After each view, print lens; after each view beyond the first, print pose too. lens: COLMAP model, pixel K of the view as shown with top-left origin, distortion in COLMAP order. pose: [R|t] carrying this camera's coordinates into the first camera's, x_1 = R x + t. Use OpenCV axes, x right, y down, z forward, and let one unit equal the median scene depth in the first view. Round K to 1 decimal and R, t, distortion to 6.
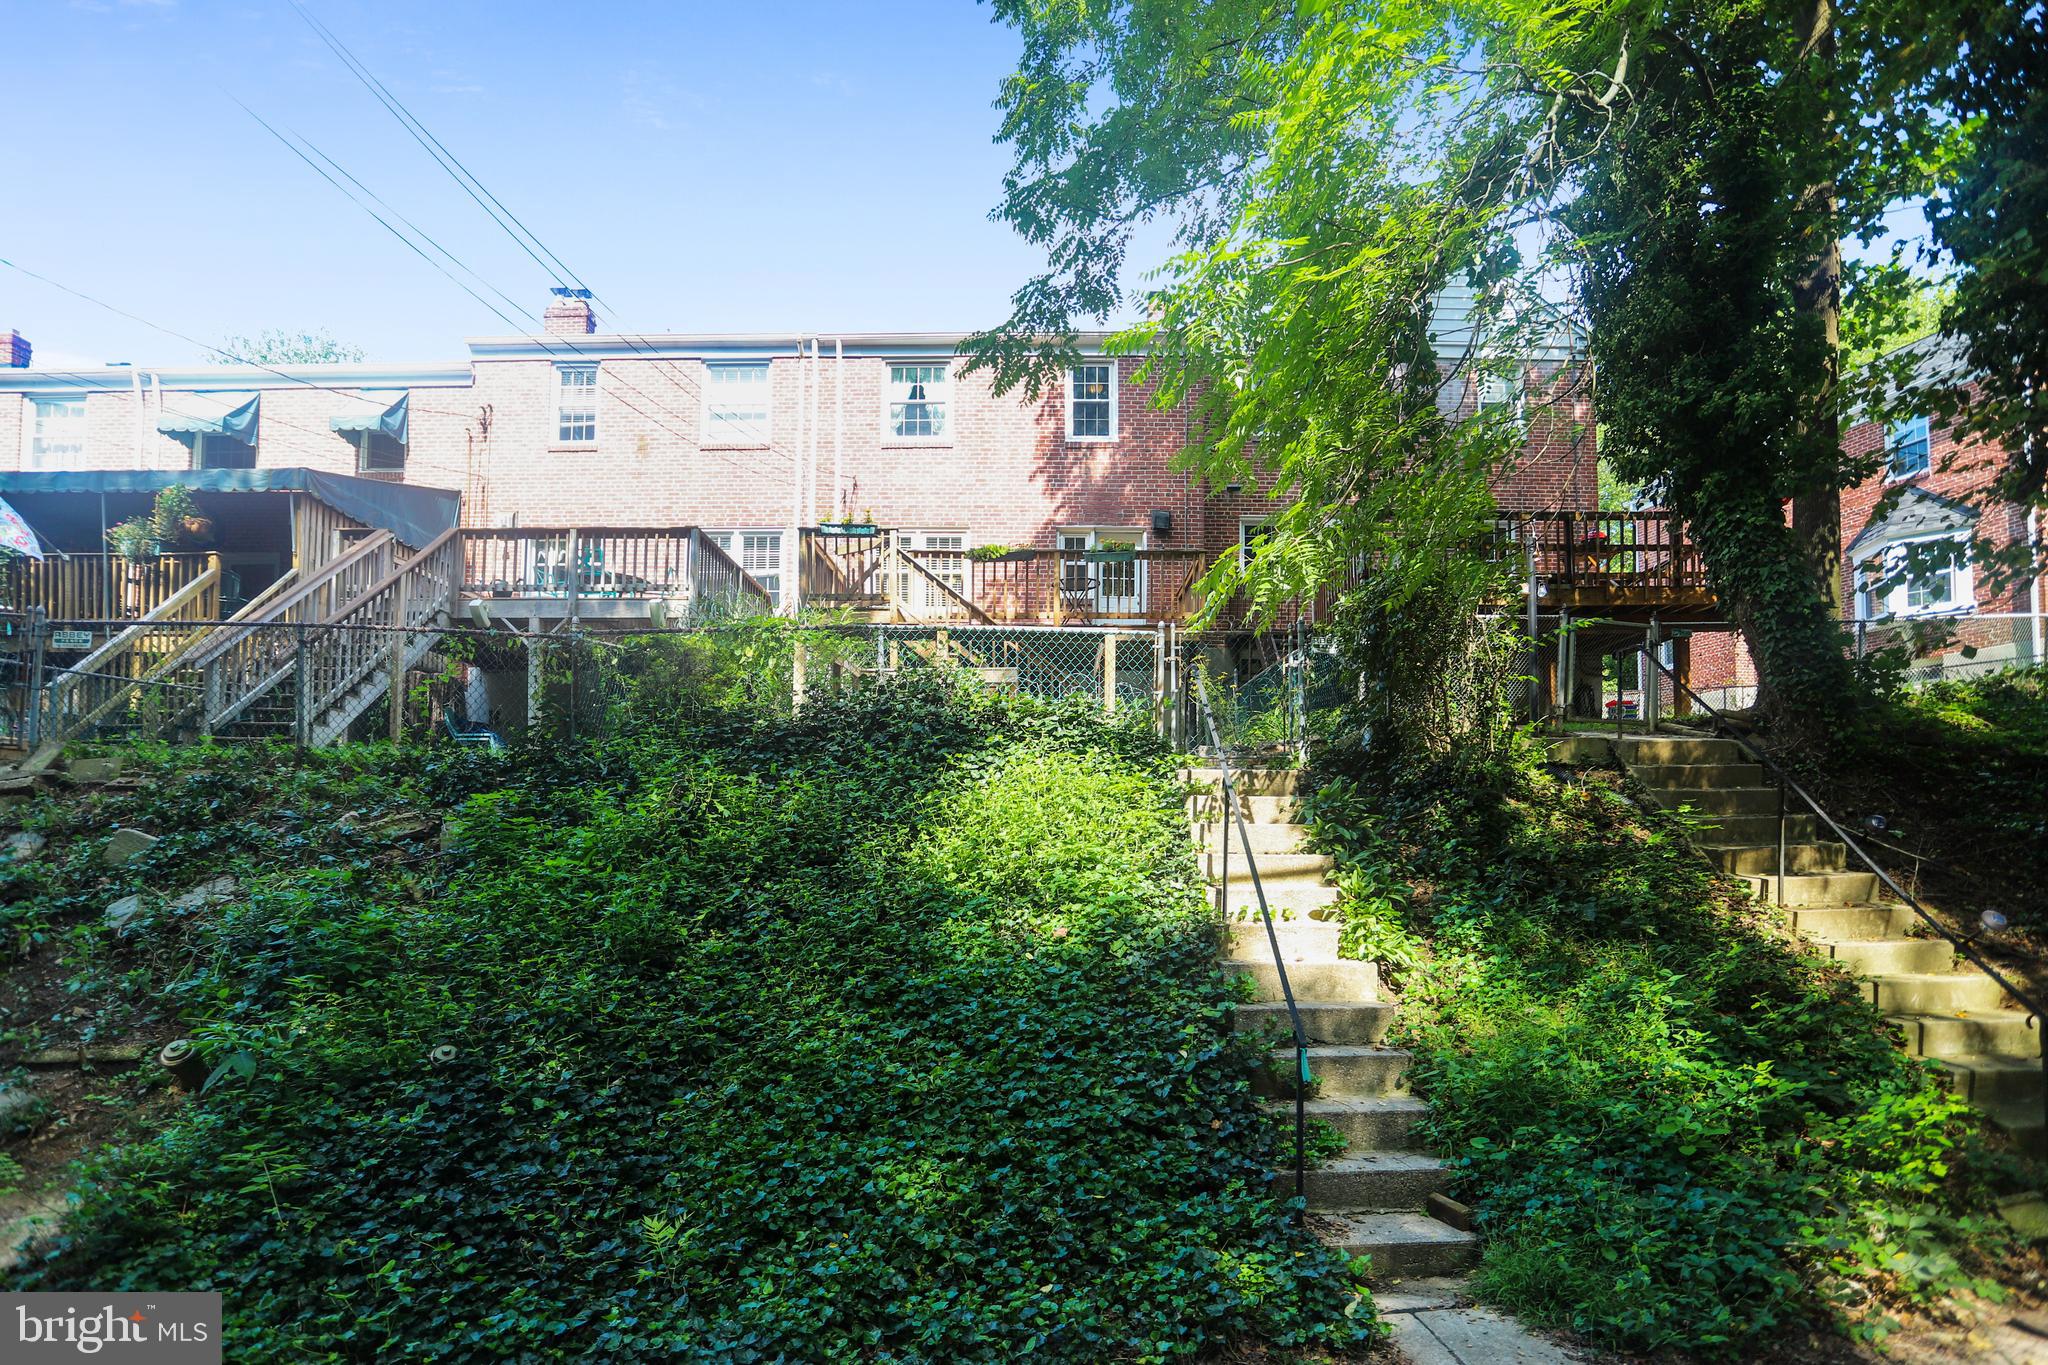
lens RADIAL K [[1024.5, 0, 1024.0], [0, 1024.5, 682.5], [0, 0, 1]] dist [0.001007, 0.000316]
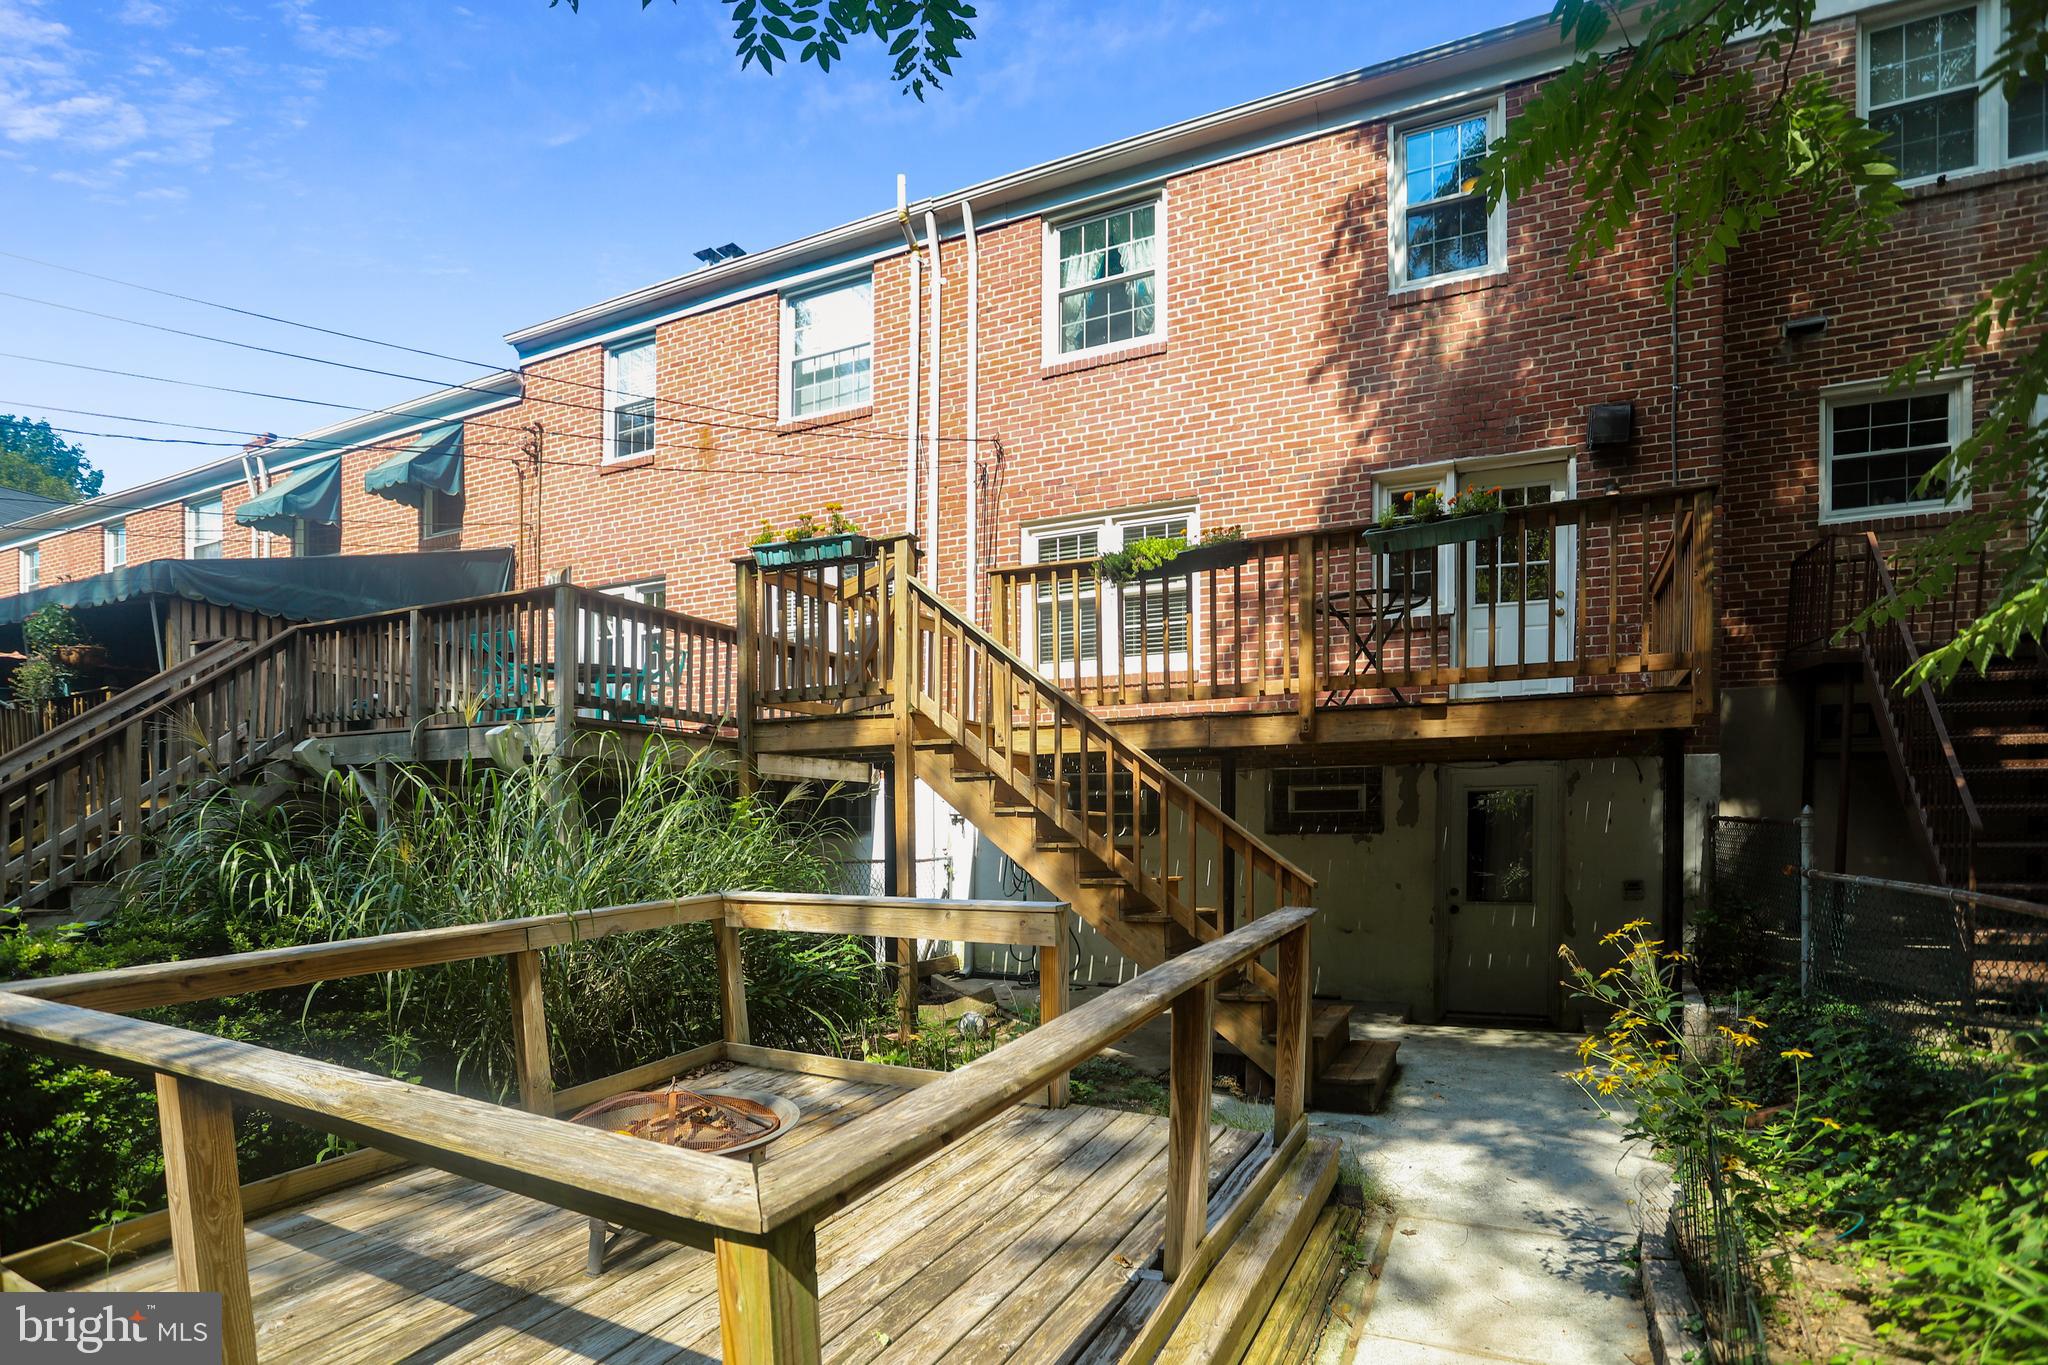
lens RADIAL K [[1079.3, 0, 1017.0], [0, 1079.3, 744.5], [0, 0, 1]] dist [-0.030117, 0.000963]
pose [[0.885289, -0.032435, -0.463908, 0.114776], [0.063505, 0.996651, 0.051507, -0.062541], [0.460684, -0.075059, 0.884385, 0.468976]]
